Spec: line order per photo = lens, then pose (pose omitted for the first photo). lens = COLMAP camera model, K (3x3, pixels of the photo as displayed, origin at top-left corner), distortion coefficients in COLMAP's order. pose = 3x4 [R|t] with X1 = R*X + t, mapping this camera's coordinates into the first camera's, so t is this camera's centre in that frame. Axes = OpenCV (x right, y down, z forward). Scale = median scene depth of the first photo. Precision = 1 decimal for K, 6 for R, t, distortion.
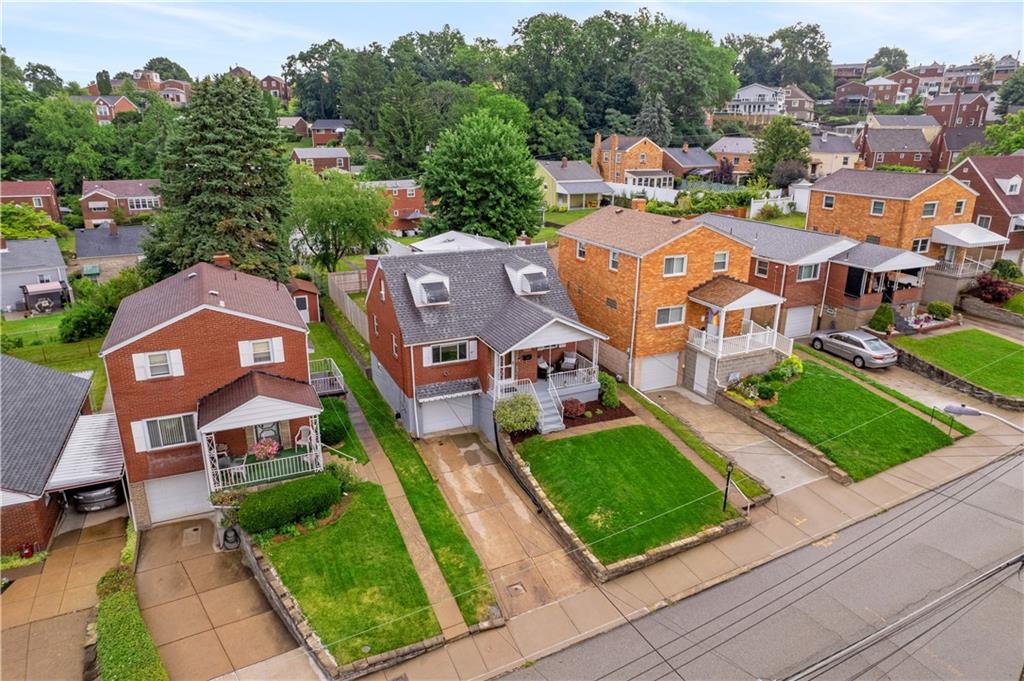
lens RADIAL K [[651.0, 0, 509.0], [0, 651.0, 340.6], [0, 0, 1]] dist [-0.055493, 0.042113]
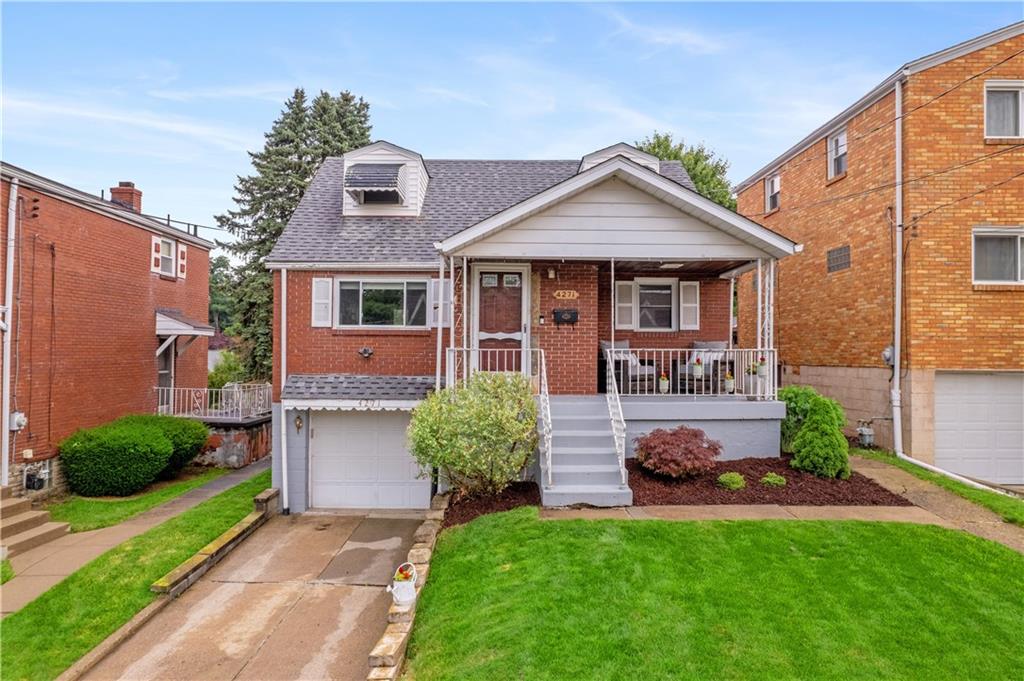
lens RADIAL K [[651.0, 0, 508.6], [0, 651.0, 343.5], [0, 0, 1]] dist [-0.055493, 0.042113]
pose [[0.916663, -0.006806, -0.399603, 0.145766], [-0.125044, 0.944772, -0.302935, 0.155908], [0.379596, 0.327658, 0.865186, 0.669956]]
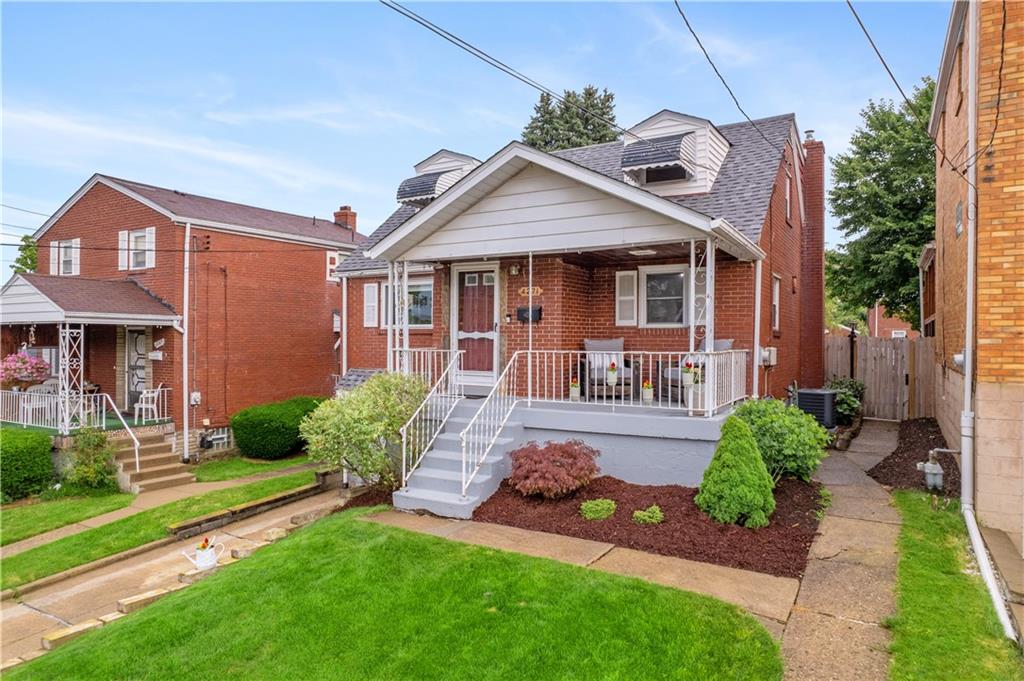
lens RADIAL K [[651.0, 0, 508.0], [0, 651.0, 342.9], [0, 0, 1]] dist [-0.055493, 0.042113]
pose [[0.569120, 0.003109, -0.822248, 0.309100], [-0.255883, 0.951008, -0.173514, 0.103681], [0.781426, 0.309149, 0.542034, 0.802806]]
